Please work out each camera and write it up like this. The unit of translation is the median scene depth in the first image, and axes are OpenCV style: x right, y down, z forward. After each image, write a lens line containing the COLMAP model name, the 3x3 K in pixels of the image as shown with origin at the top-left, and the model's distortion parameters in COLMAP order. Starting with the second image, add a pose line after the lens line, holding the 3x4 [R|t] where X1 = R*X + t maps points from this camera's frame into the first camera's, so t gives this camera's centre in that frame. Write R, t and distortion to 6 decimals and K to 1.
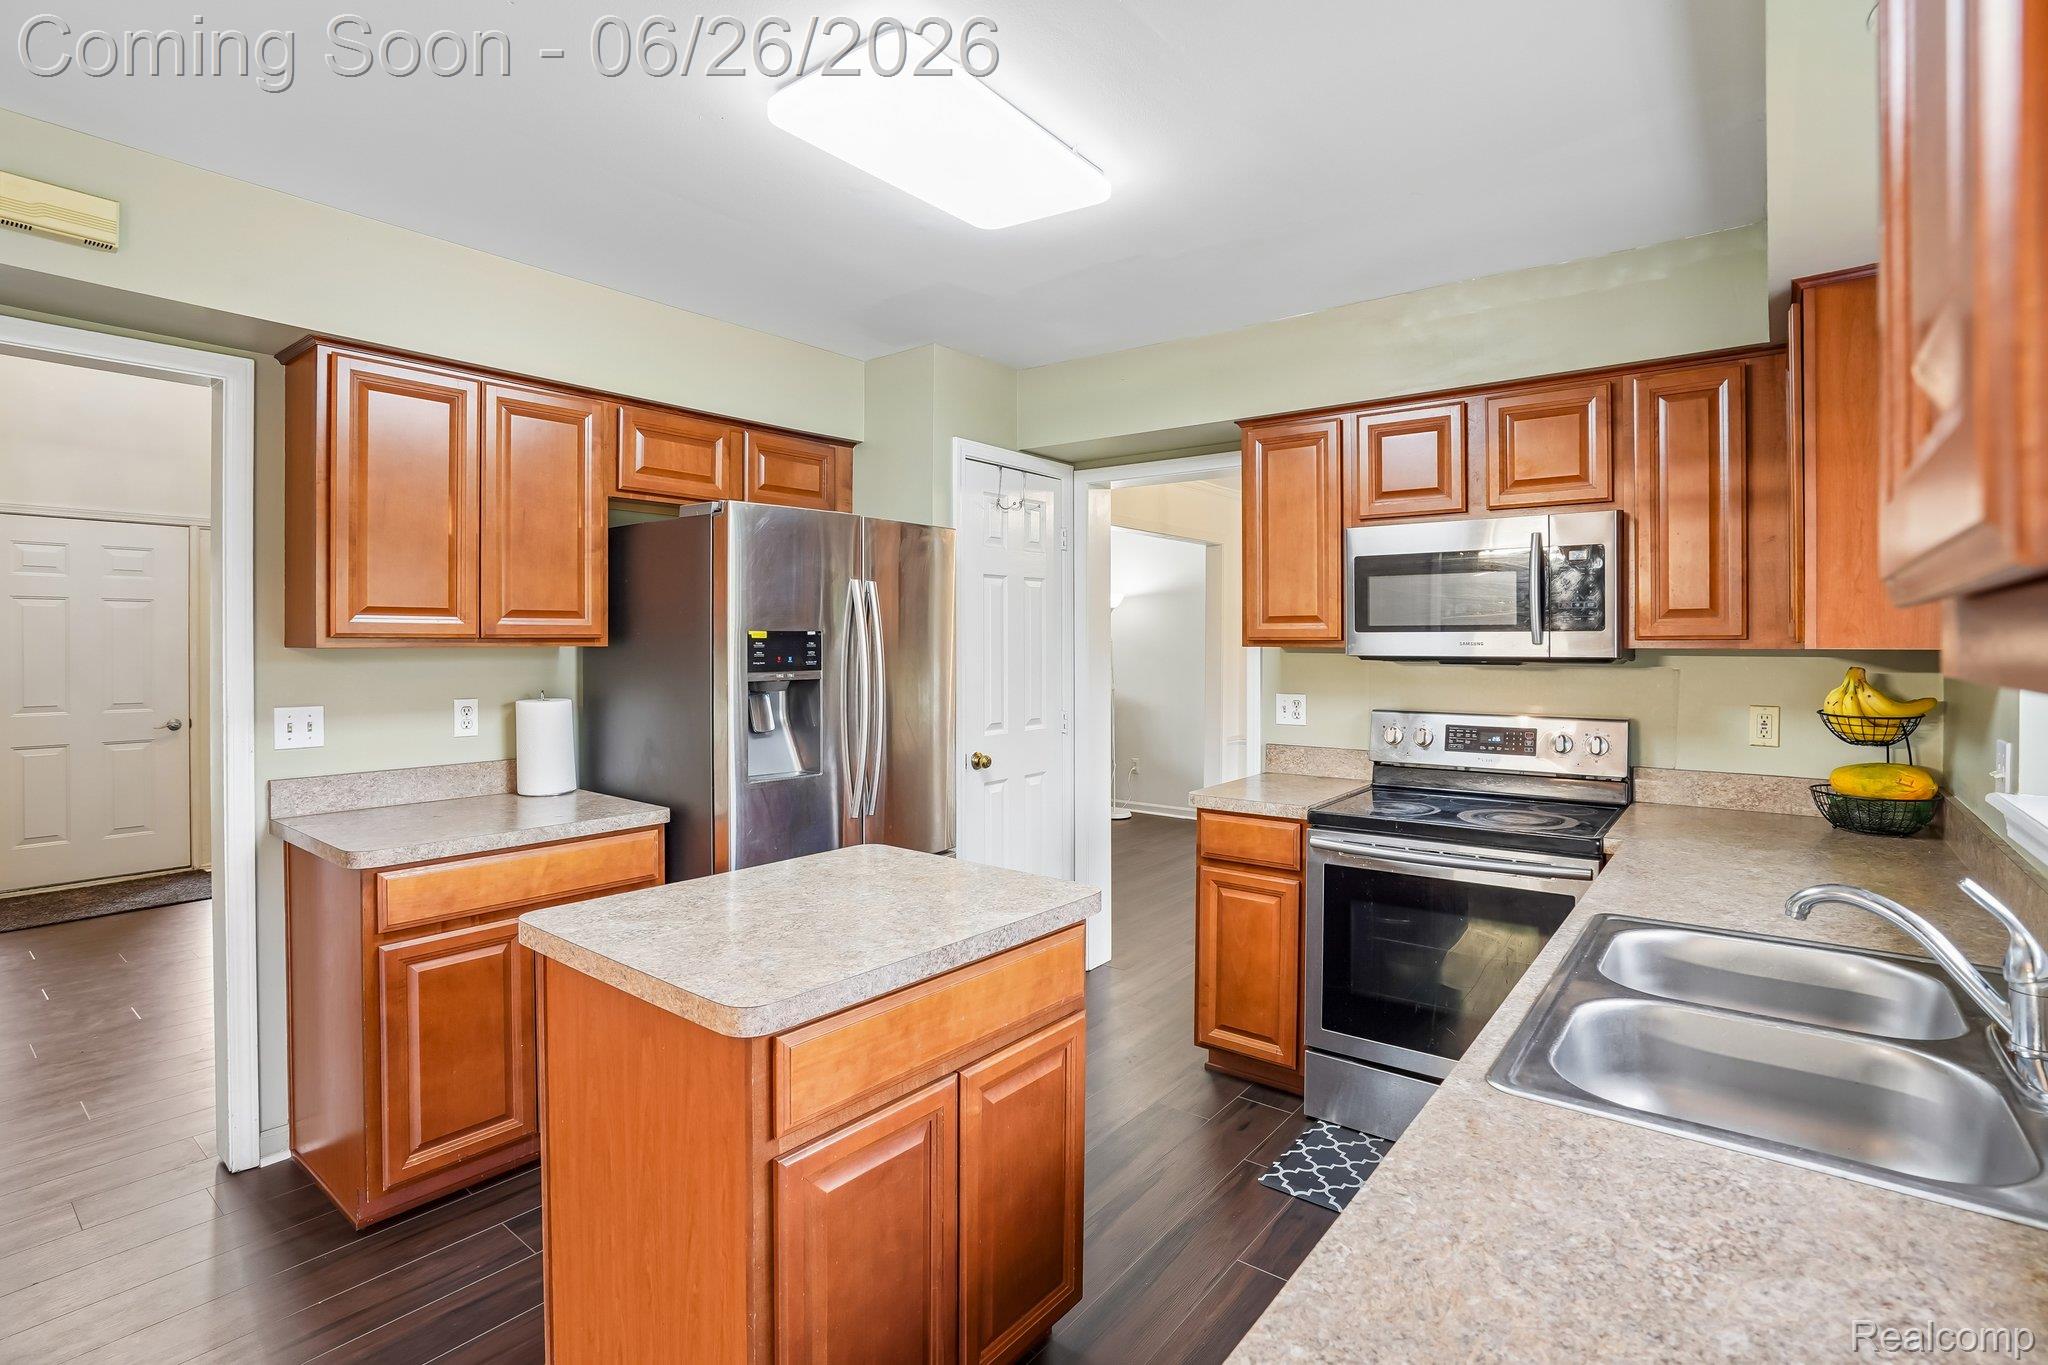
lens RADIAL K [[958.8, 0, 1032.0], [0, 958.8, 669.0], [0, 0, 1]] dist [-0.068358, 0.031818]
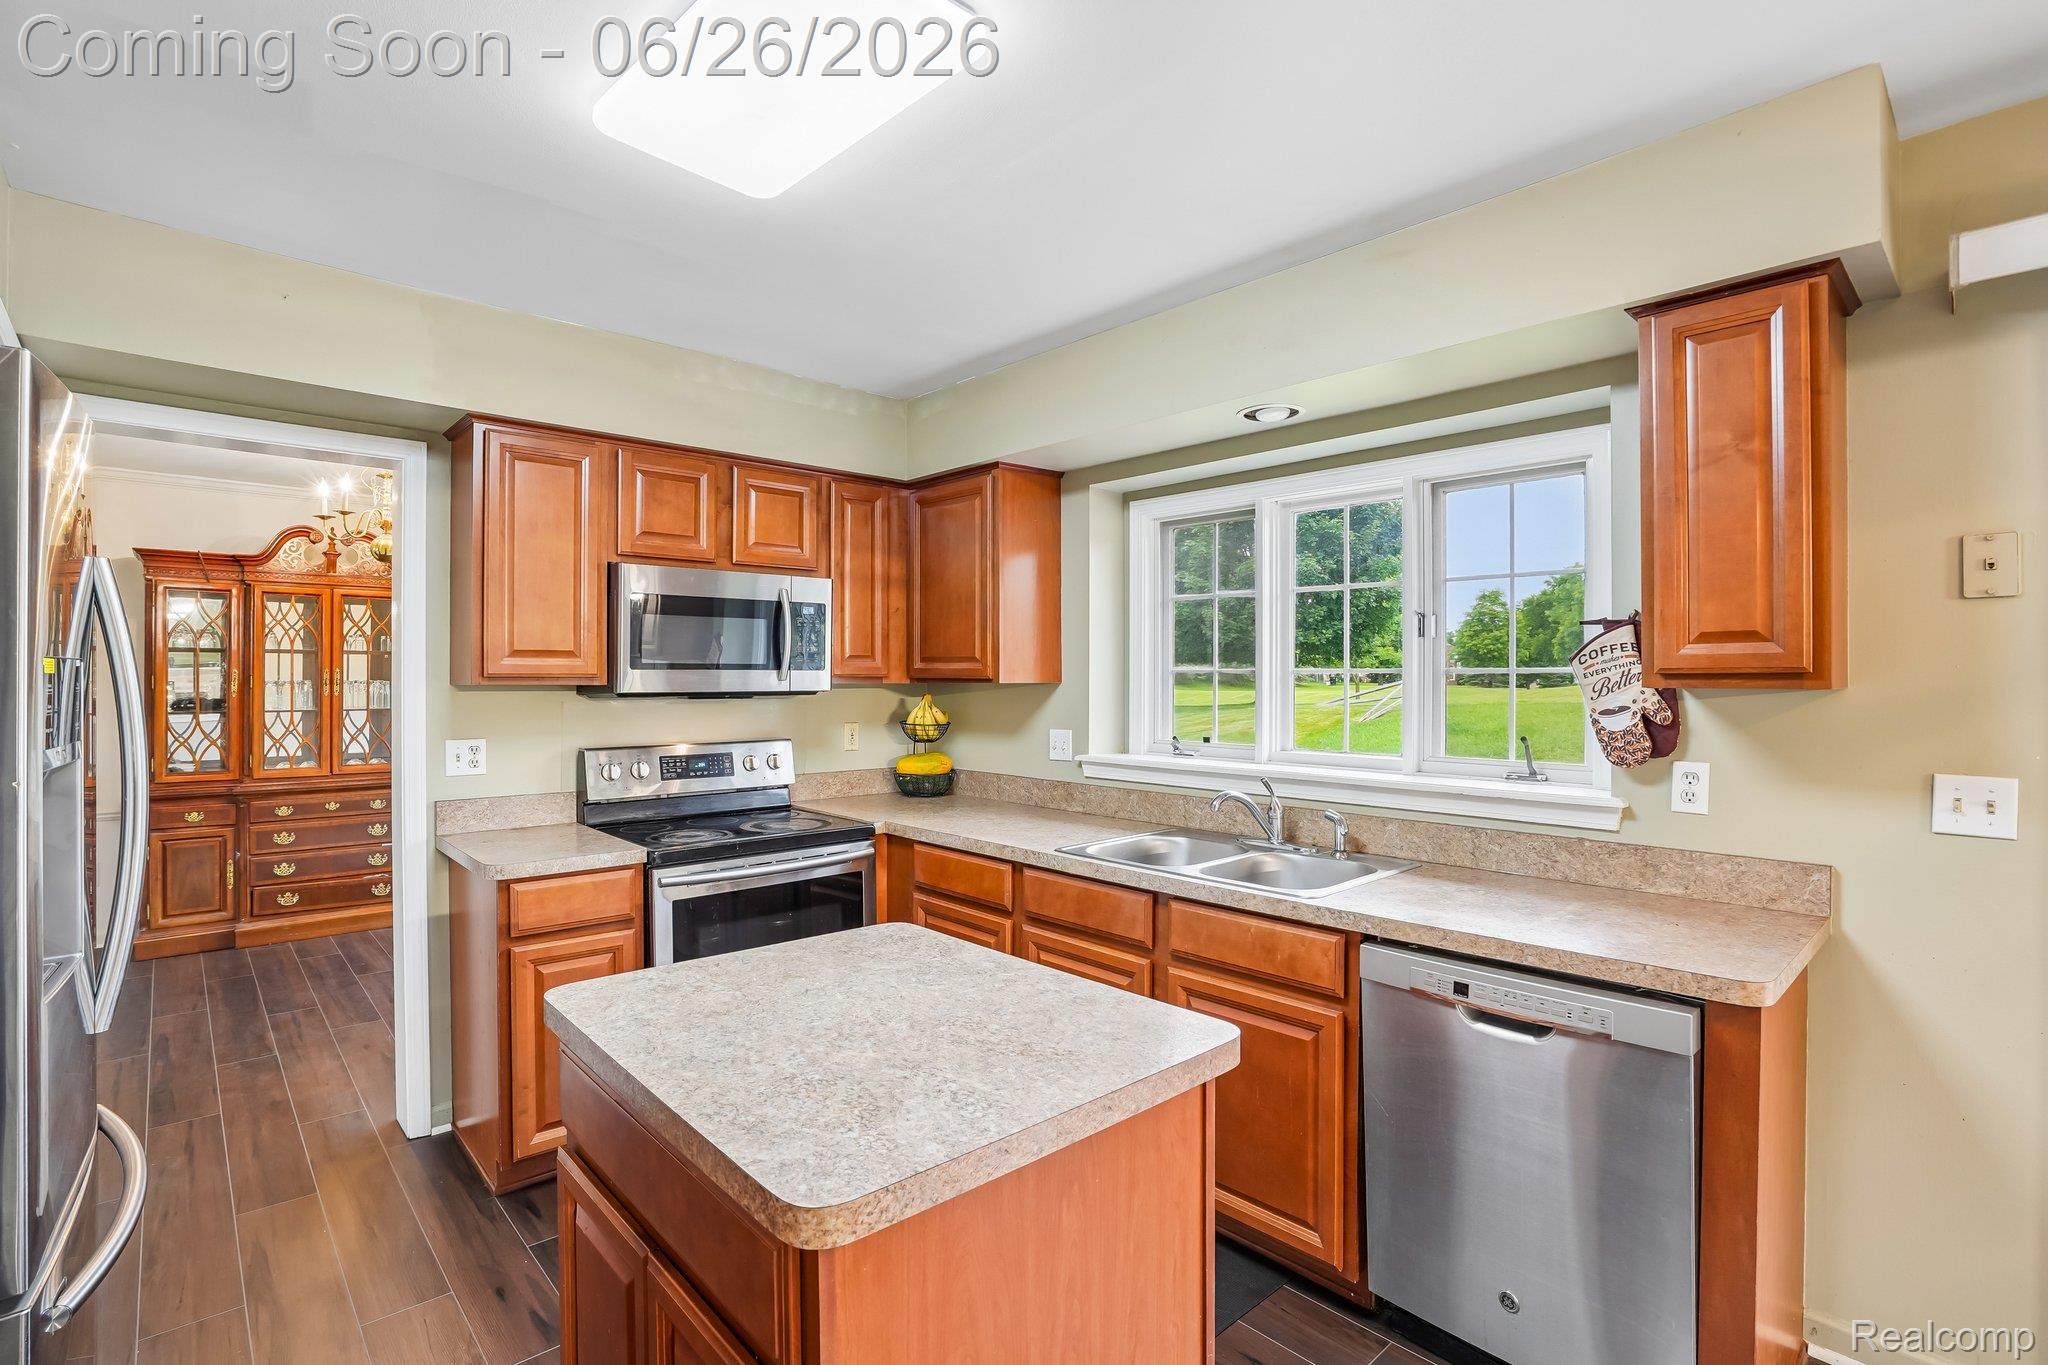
lens RADIAL K [[958.8, 0, 1032.0], [0, 958.8, 669.0], [0, 0, 1]] dist [-0.068358, 0.031818]
pose [[0.164034, 0.008450, 0.986418, -0.567728], [0.024018, 0.999633, -0.012557, -0.016930], [-0.986162, 0.025751, 0.163771, 0.417213]]
